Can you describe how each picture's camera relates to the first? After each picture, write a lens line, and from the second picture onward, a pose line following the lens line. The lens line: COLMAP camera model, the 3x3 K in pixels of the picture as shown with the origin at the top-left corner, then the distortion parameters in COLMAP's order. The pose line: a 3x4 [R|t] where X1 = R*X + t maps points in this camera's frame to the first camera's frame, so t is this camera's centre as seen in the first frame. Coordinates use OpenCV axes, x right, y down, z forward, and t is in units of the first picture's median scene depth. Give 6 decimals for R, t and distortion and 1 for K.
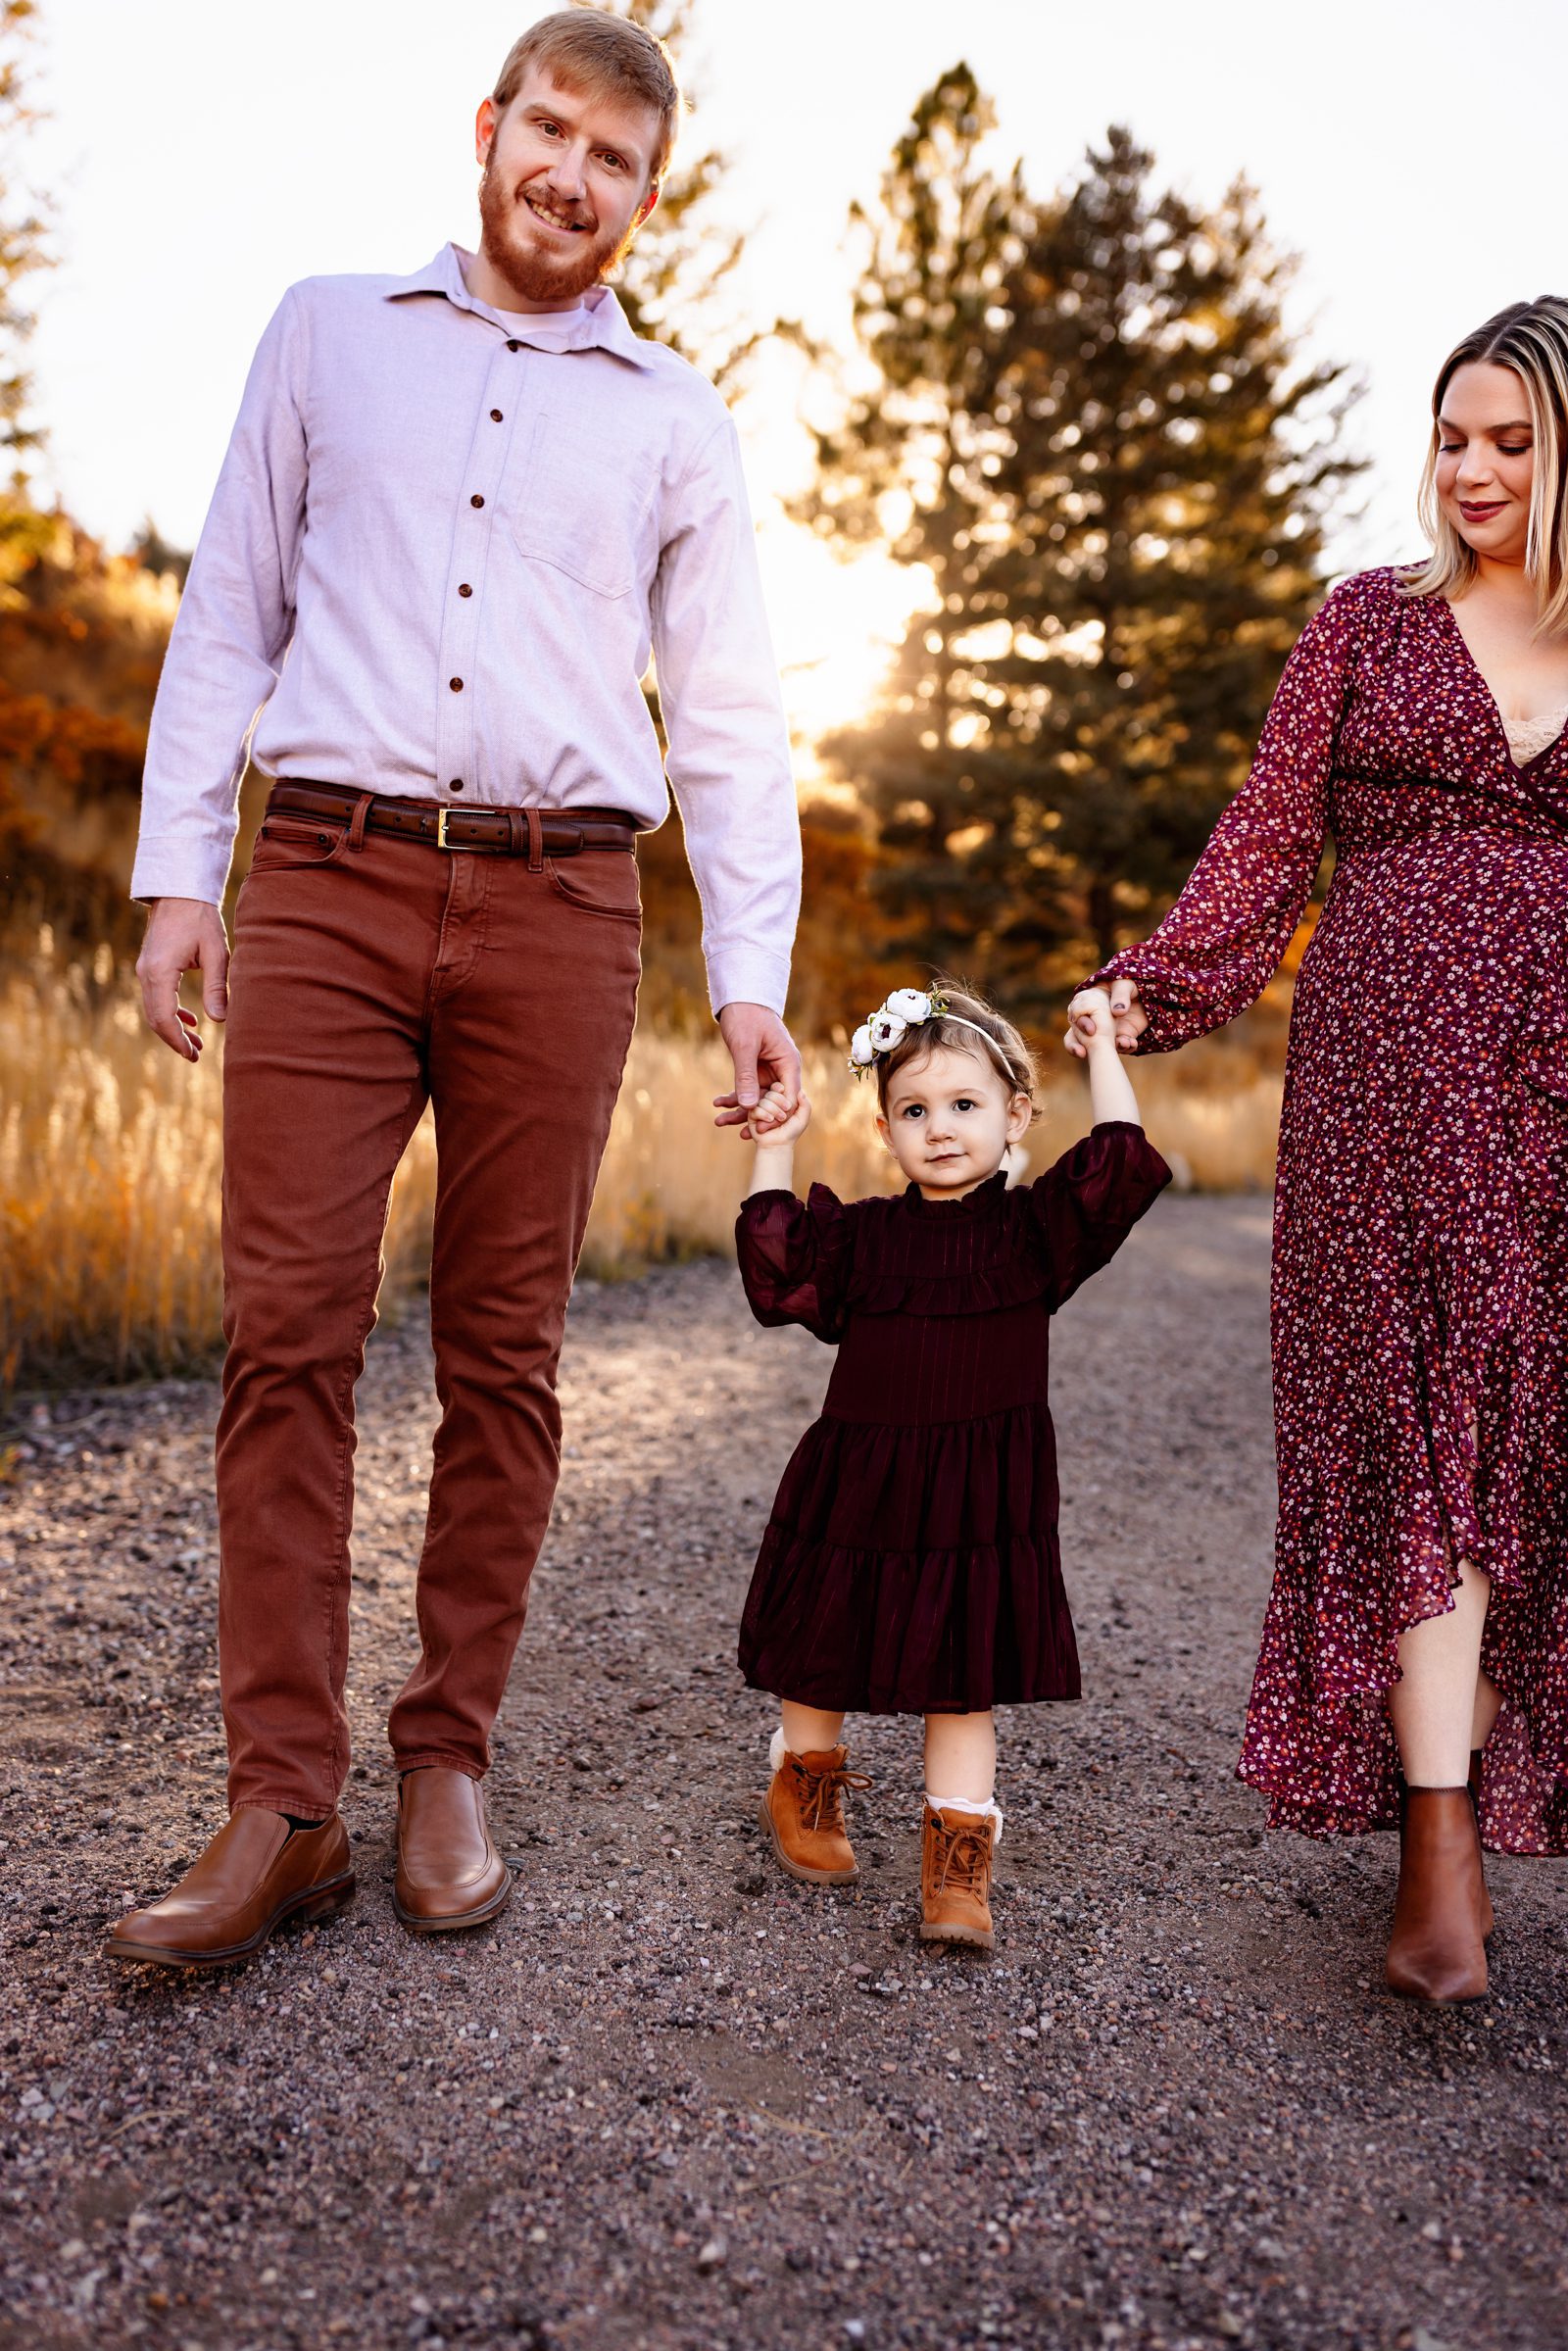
lens RADIAL K [[2291.4, 0, 780.1], [0, 2291.4, 1183.6], [0, 0, 1]] dist [0.004915, 0.001966]
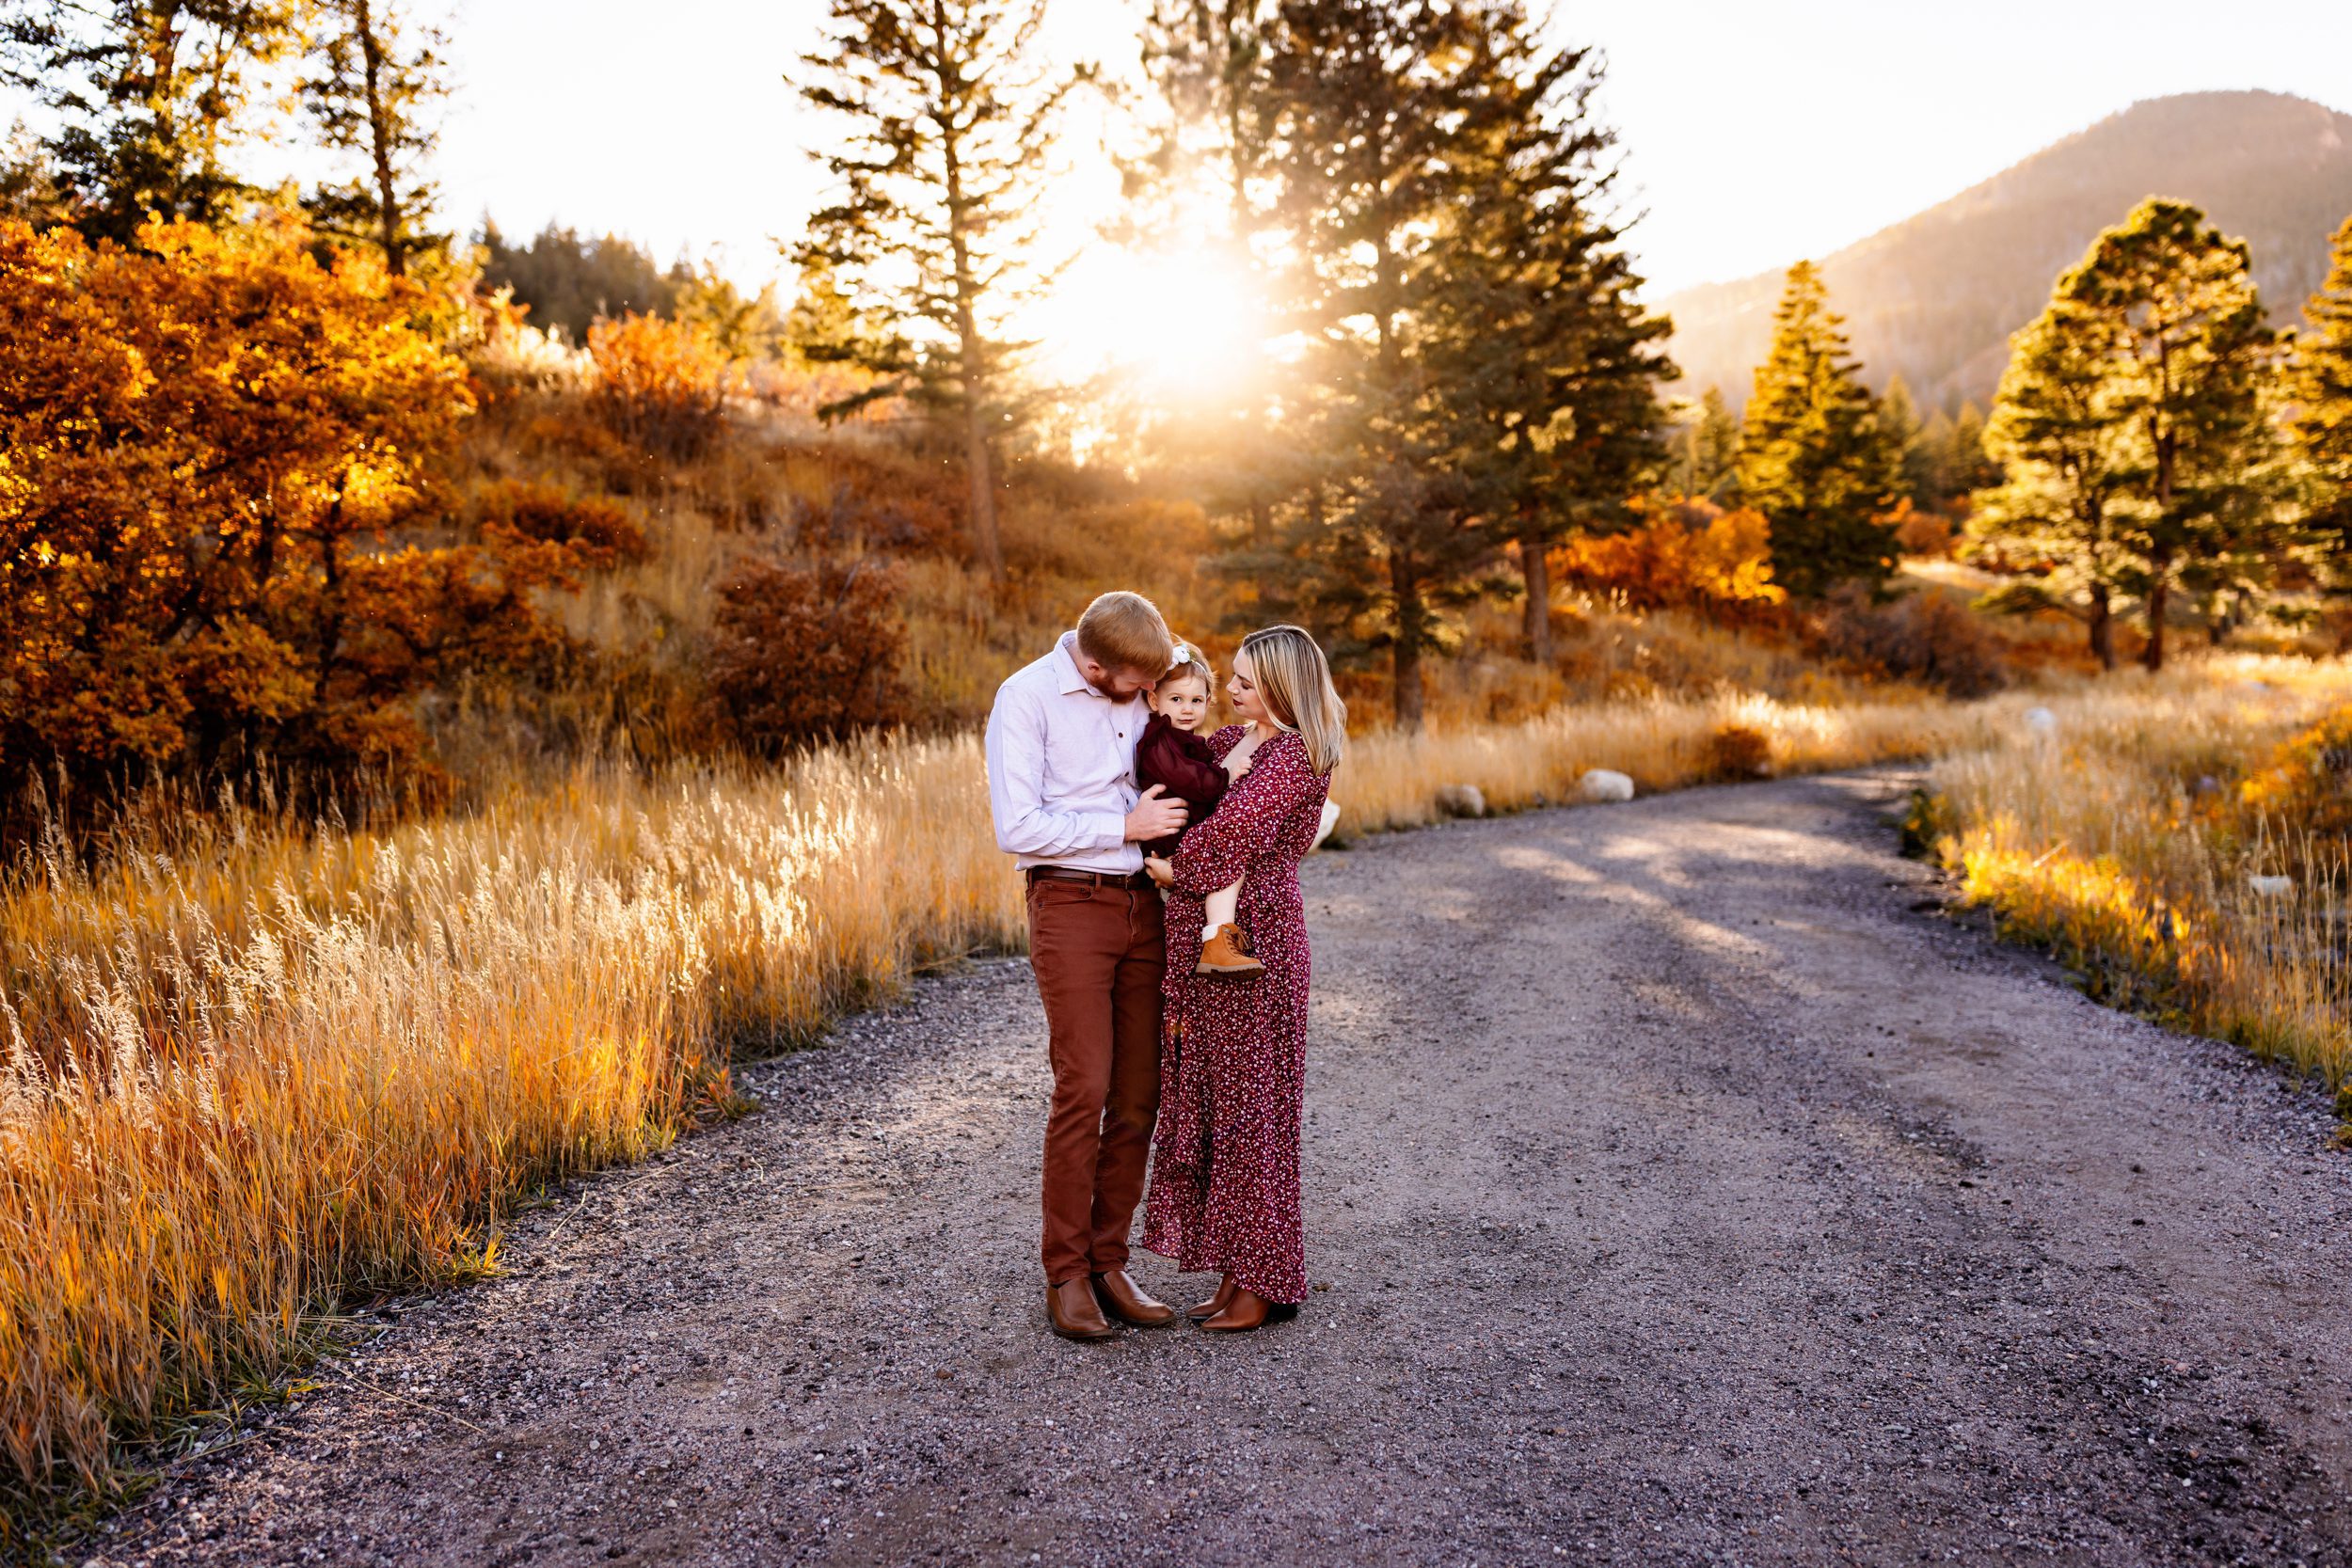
lens RADIAL K [[2232.0, 0, 1184.9], [0, 2232.0, 780.3], [0, 0, 1]] dist [0.001840, -0.002901]
pose [[0.995673, -0.091606, 0.015627, 0.002833], [0.091732, 0.995755, -0.007524, -0.014565], [-0.014872, 0.008925, 0.999850, -0.128179]]
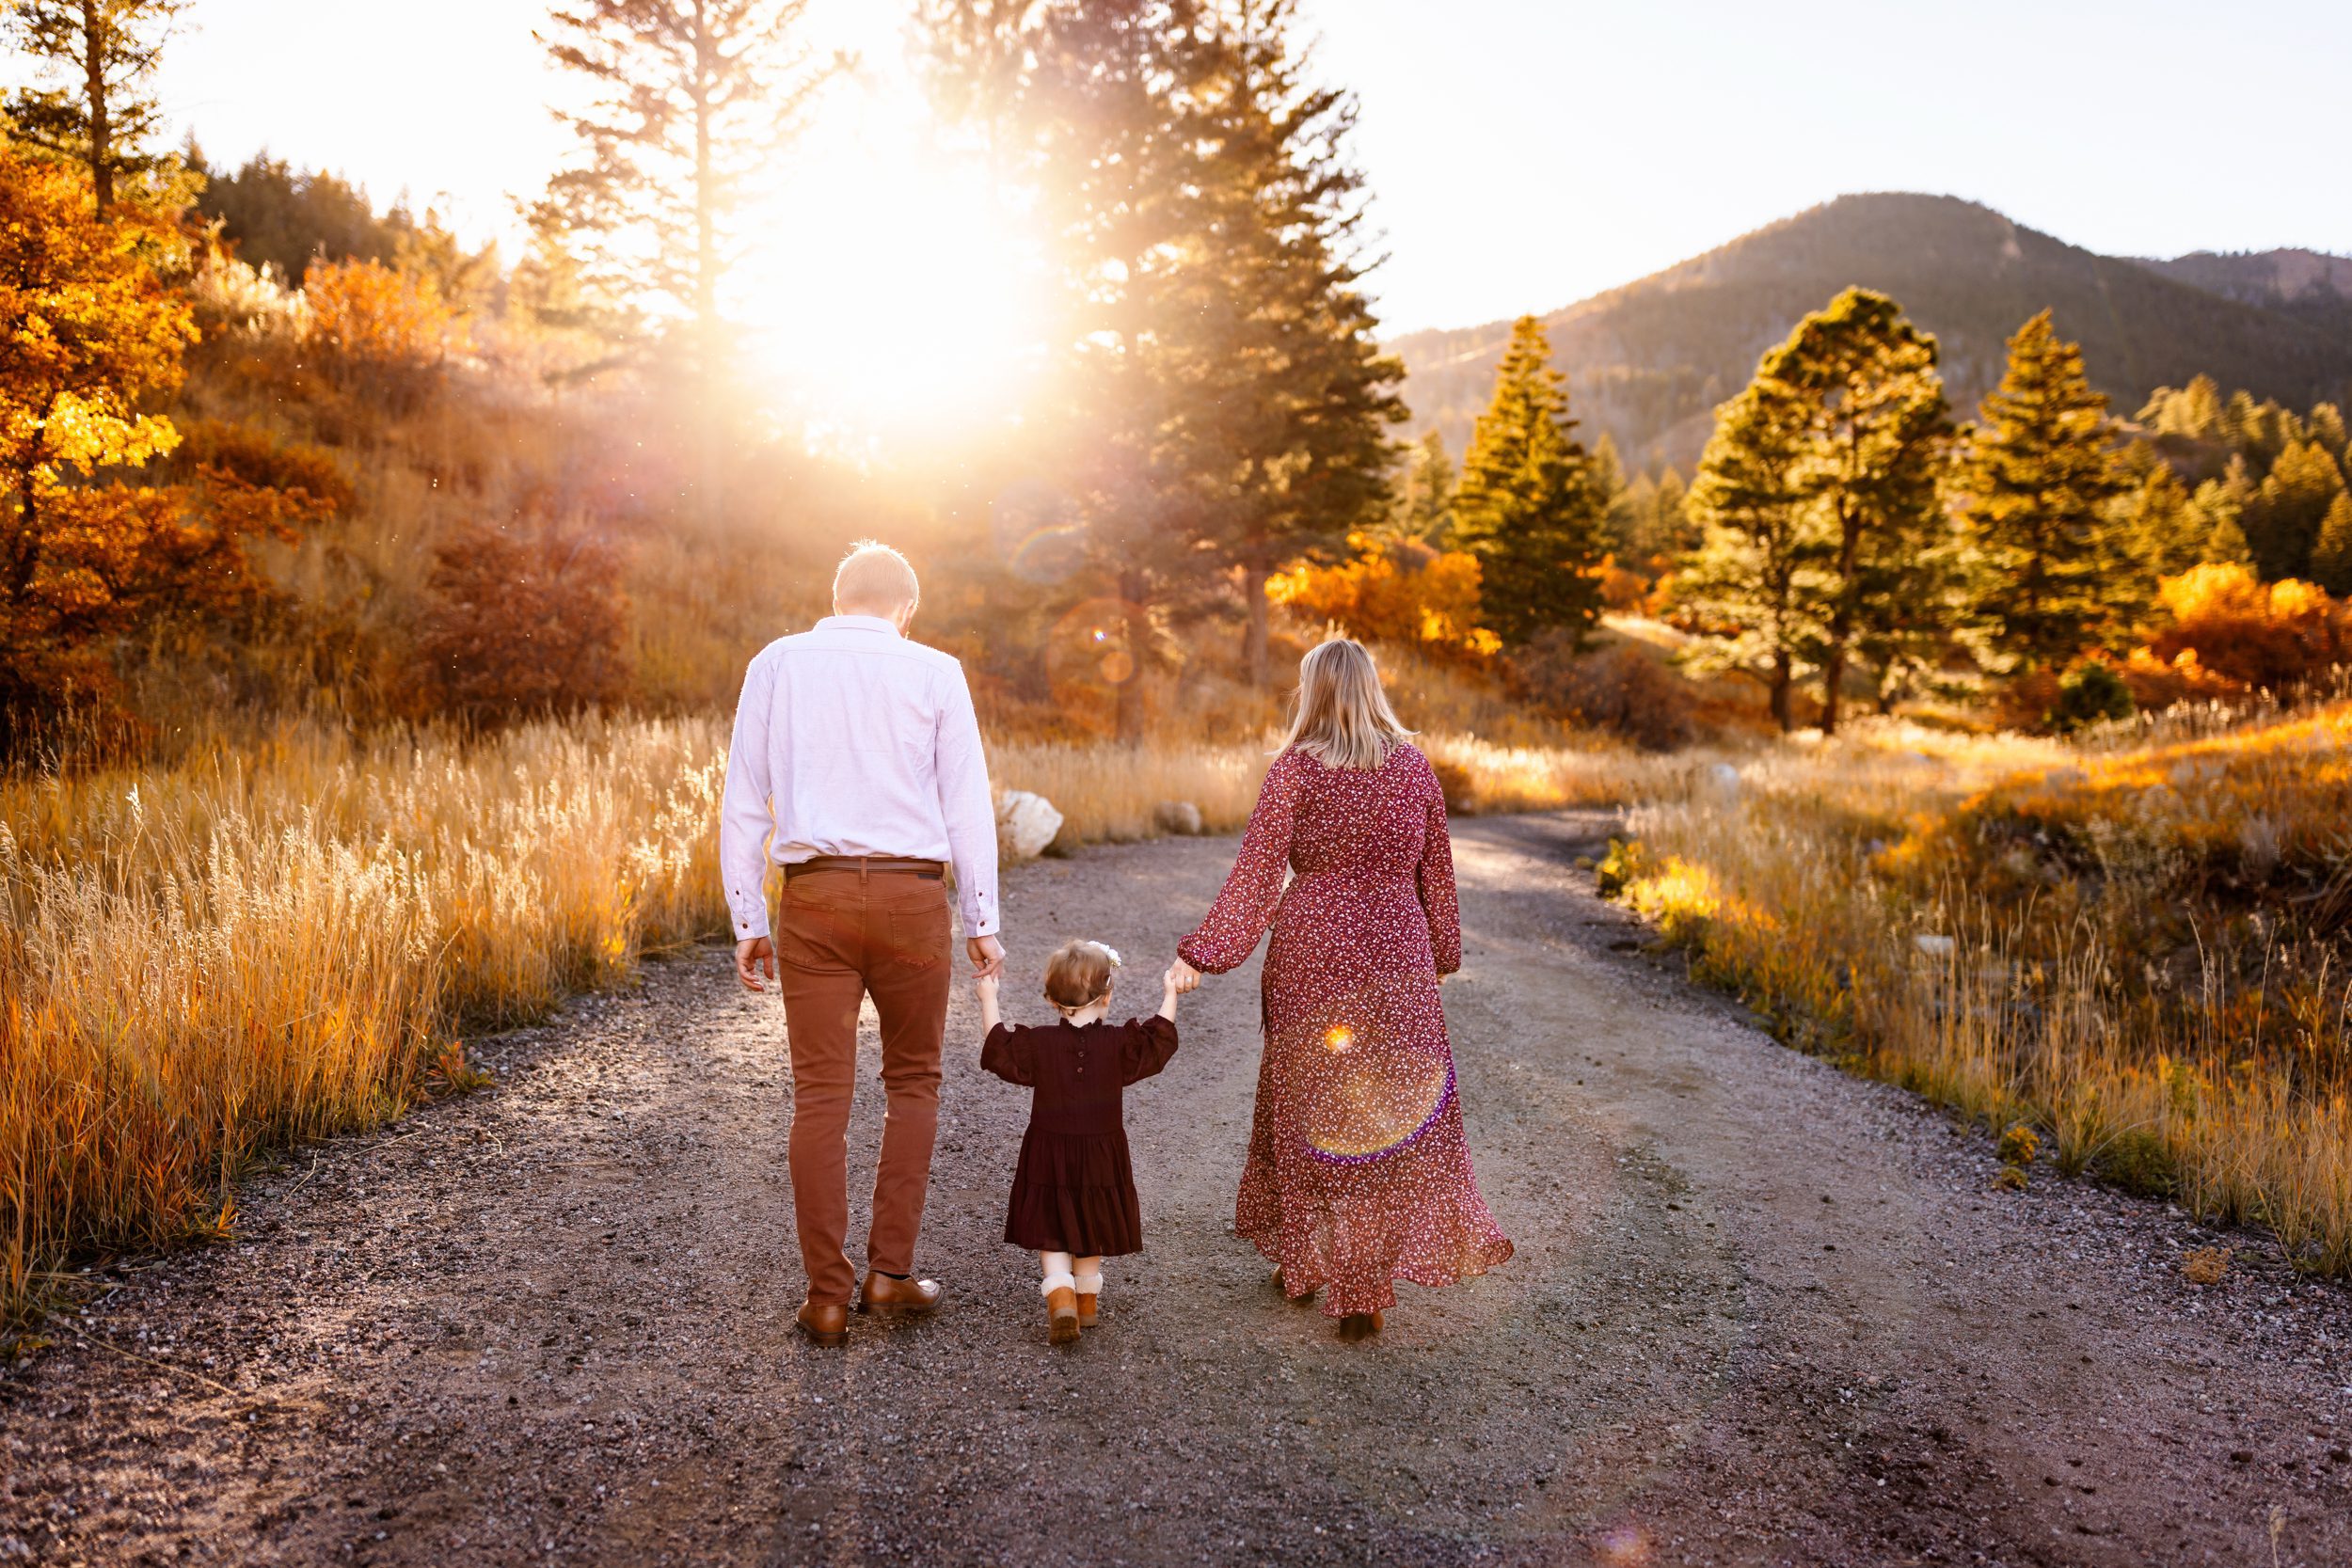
lens RADIAL K [[2229.8, 0, 1190.2], [0, 2229.8, 776.6], [0, 0, 1]] dist [0.002996, -0.007382]
pose [[0.988339, -0.025311, 0.150152, -0.004327], [0.026390, 0.999638, -0.005202, -0.014726], [-0.149966, 0.009104, 0.988649, -0.132632]]
